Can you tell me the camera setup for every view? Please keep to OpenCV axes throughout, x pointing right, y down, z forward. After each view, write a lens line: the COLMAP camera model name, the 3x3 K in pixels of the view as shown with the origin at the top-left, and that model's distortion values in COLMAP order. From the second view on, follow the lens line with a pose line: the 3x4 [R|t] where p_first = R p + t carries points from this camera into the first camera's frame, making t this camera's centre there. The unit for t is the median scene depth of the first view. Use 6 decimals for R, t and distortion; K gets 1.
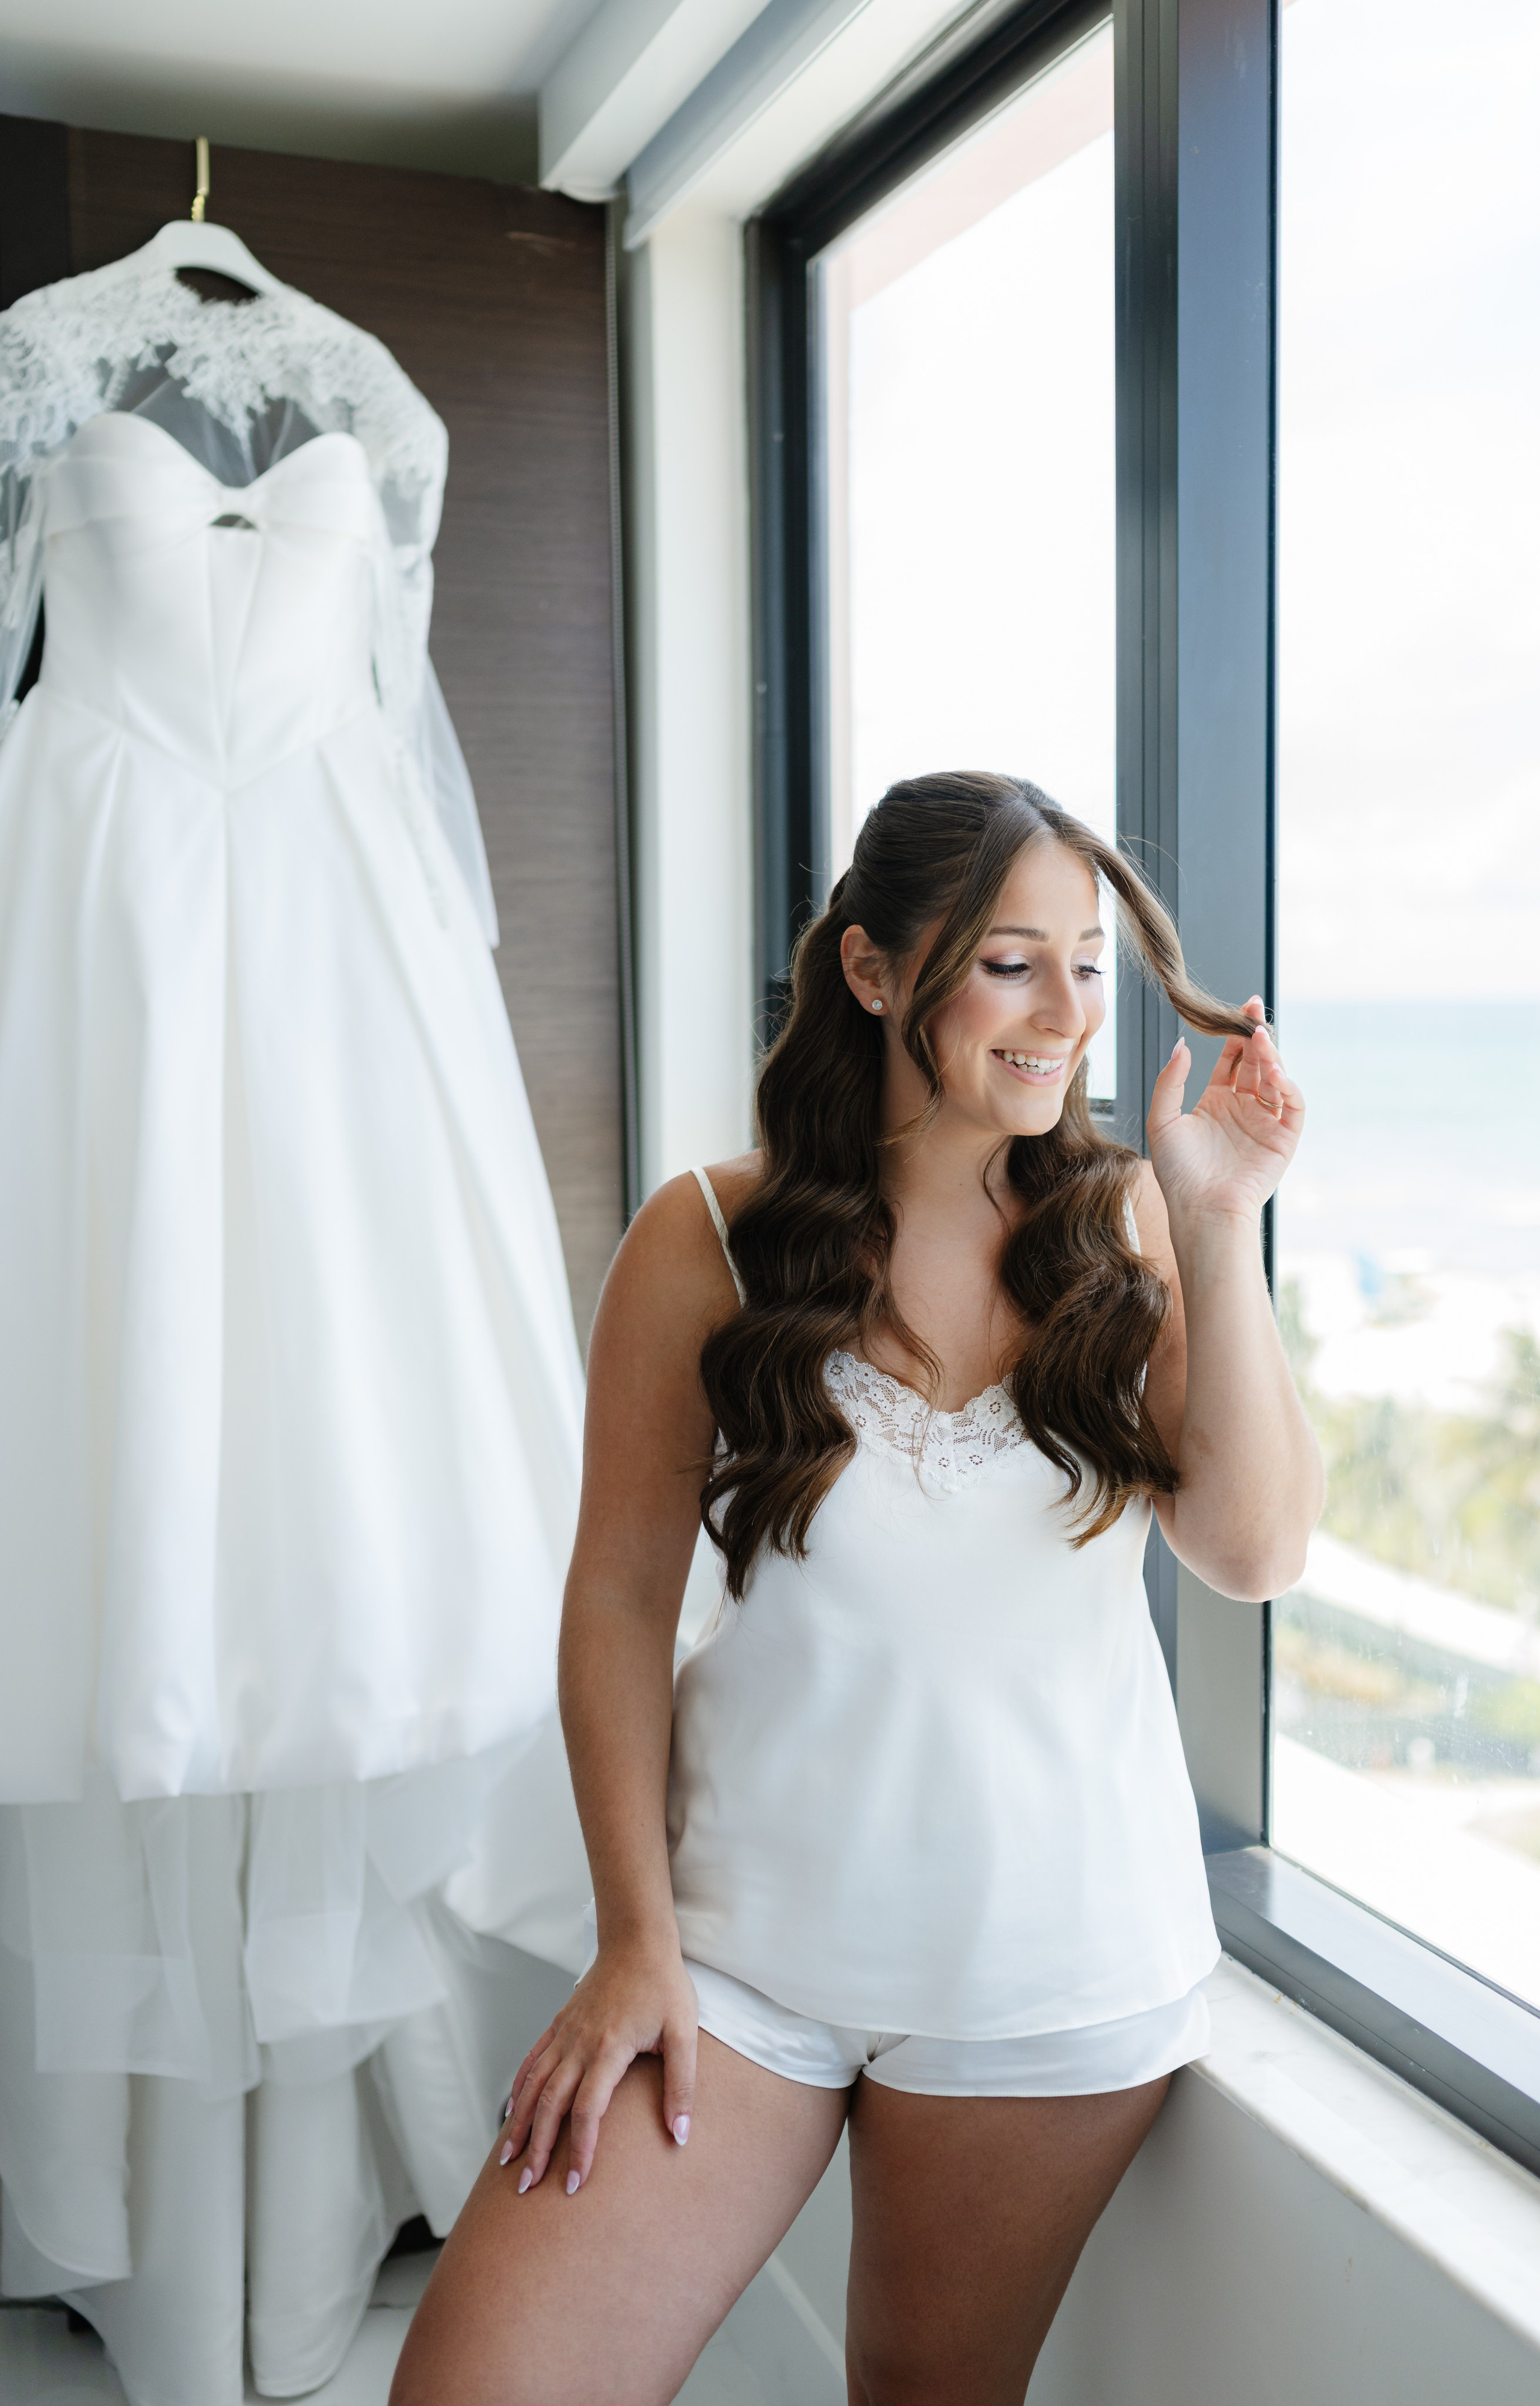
lens RADIAL K [[2351.9, 0, 830.5], [0, 2351.9, 1195.1], [0, 0, 1]] dist [-0.002772, -0.008488]
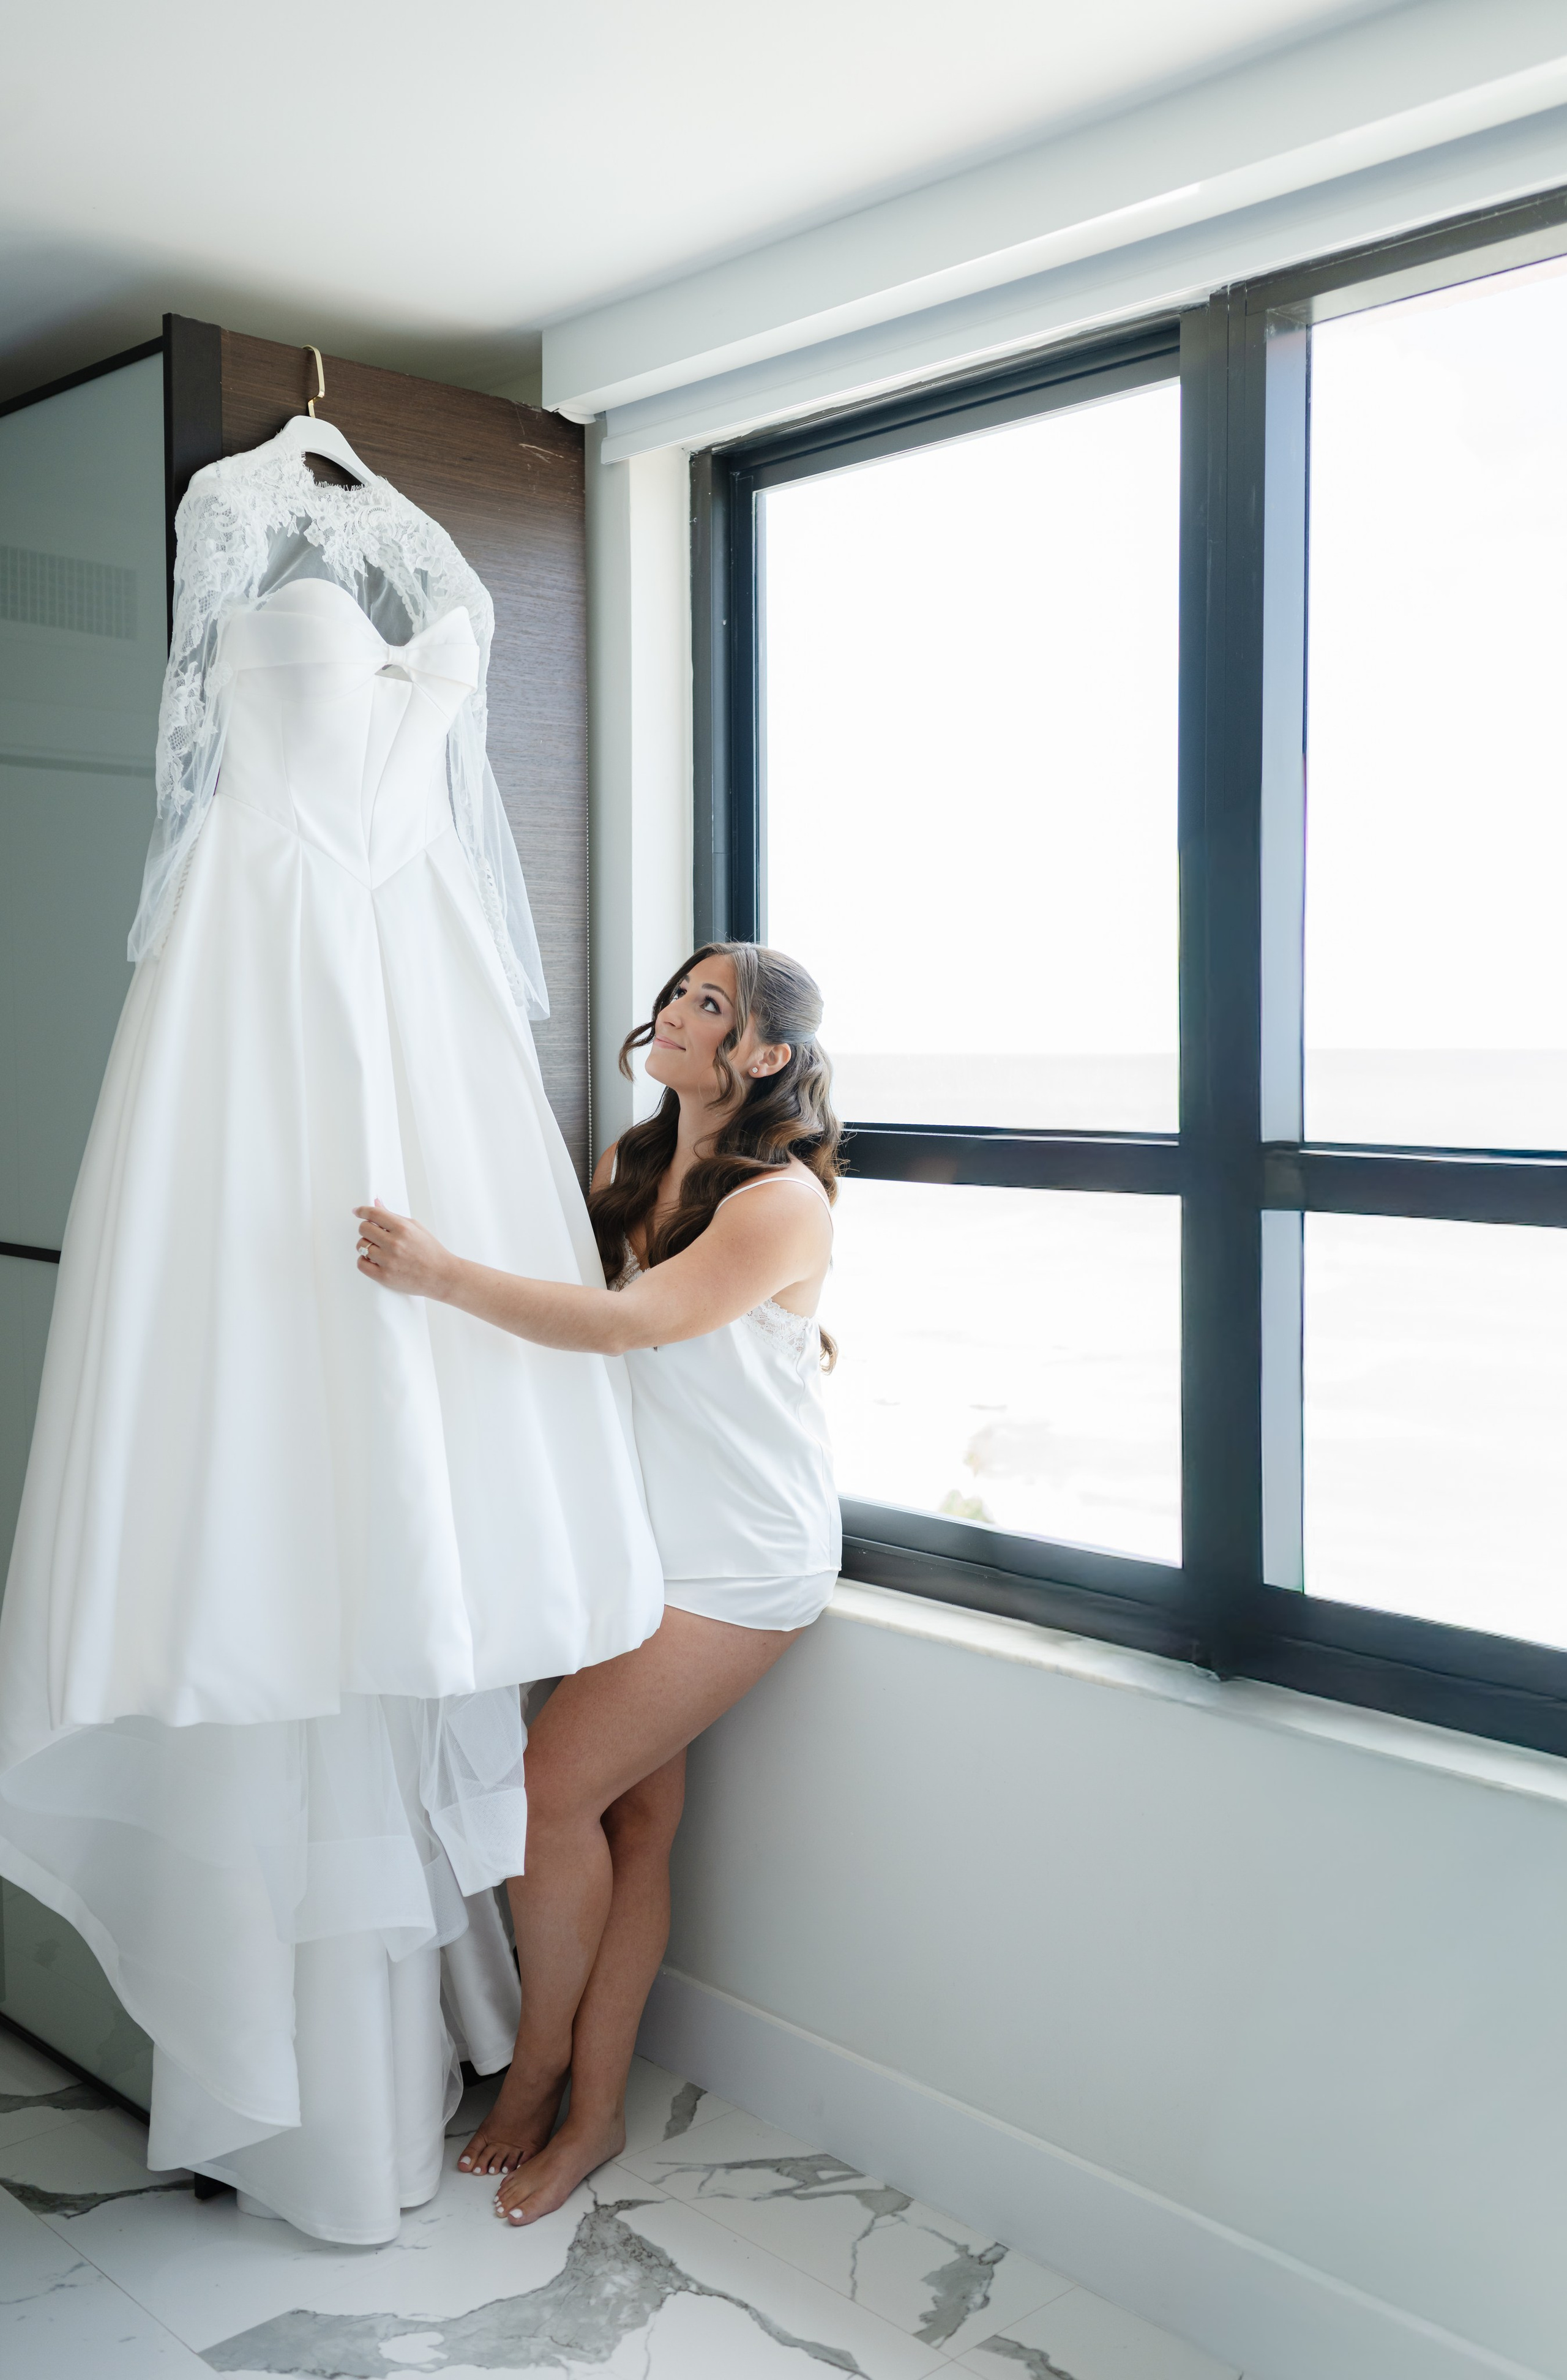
lens RADIAL K [[2246.8, 0, 814.3], [0, 2246.8, 1200.8], [0, 0, 1]] dist [-0.006028, 0.006959]
pose [[0.923417, -0.015069, 0.383502, -0.483344], [0.022203, 0.999653, -0.014181, 0.012537], [-0.383155, 0.021610, 0.923431, -0.161127]]
